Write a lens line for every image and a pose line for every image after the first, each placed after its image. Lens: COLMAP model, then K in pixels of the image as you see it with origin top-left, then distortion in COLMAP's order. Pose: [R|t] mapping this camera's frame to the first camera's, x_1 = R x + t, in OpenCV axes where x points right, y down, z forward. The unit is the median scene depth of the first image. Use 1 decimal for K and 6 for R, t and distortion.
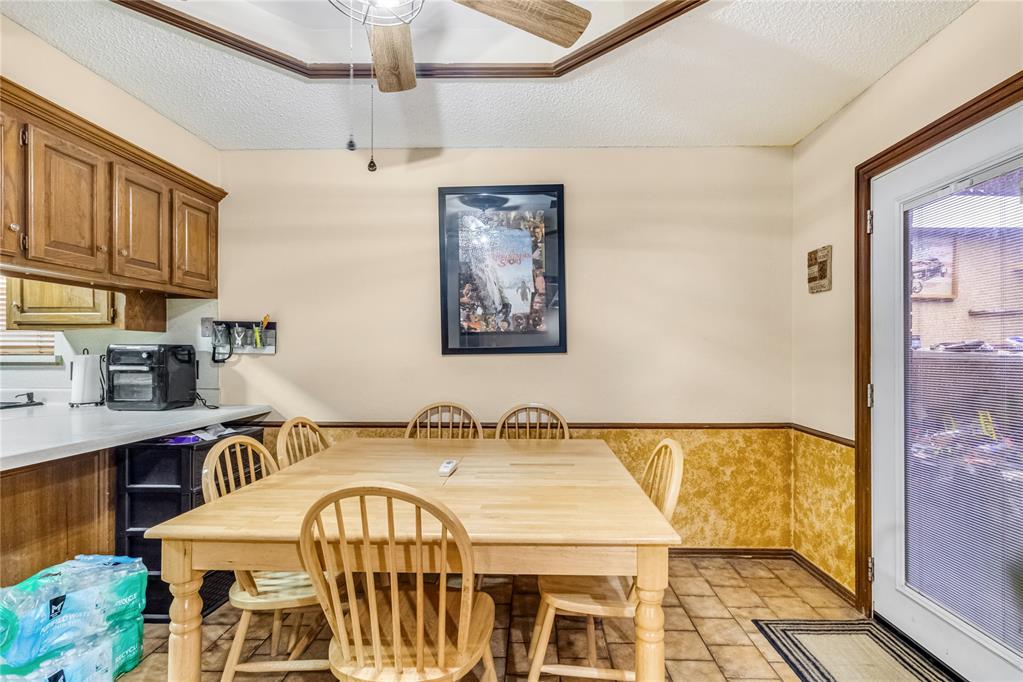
lens RADIAL K [[473.6, 0, 517.4], [0, 473.6, 344.0], [0, 0, 1]] dist [-0.001545, -0.000133]
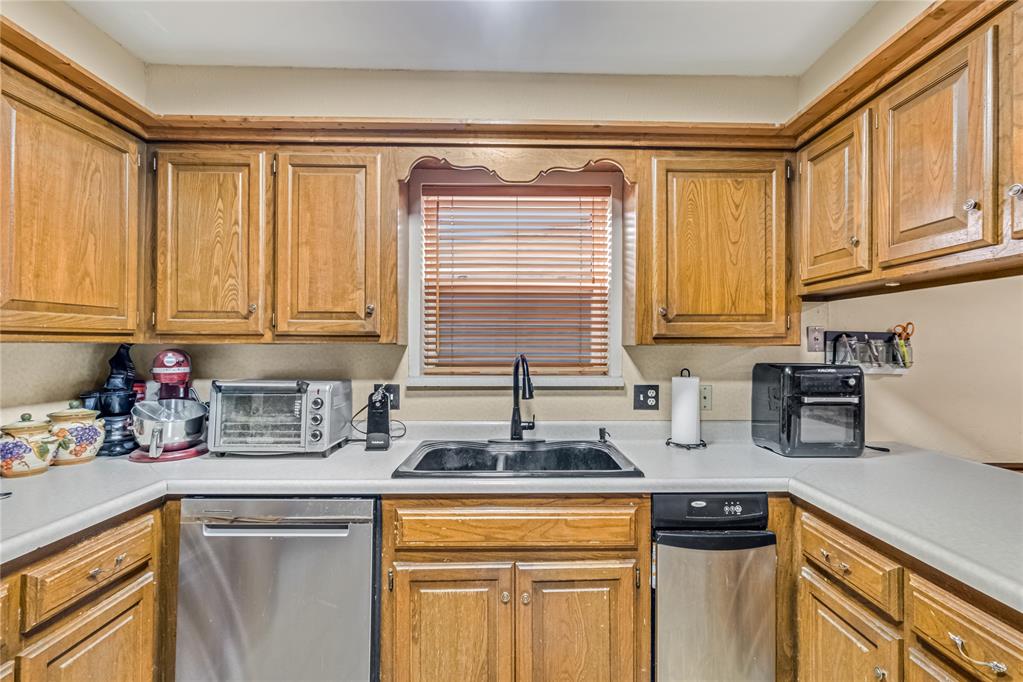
lens RADIAL K [[473.6, 0, 517.4], [0, 473.6, 344.0], [0, 0, 1]] dist [-0.001545, -0.000133]
pose [[0.998572, 0.002266, 0.053376, -1.172937], [-0.002788, 0.999949, 0.009697, -0.034457], [-0.053352, -0.009831, 0.998527, 0.261724]]
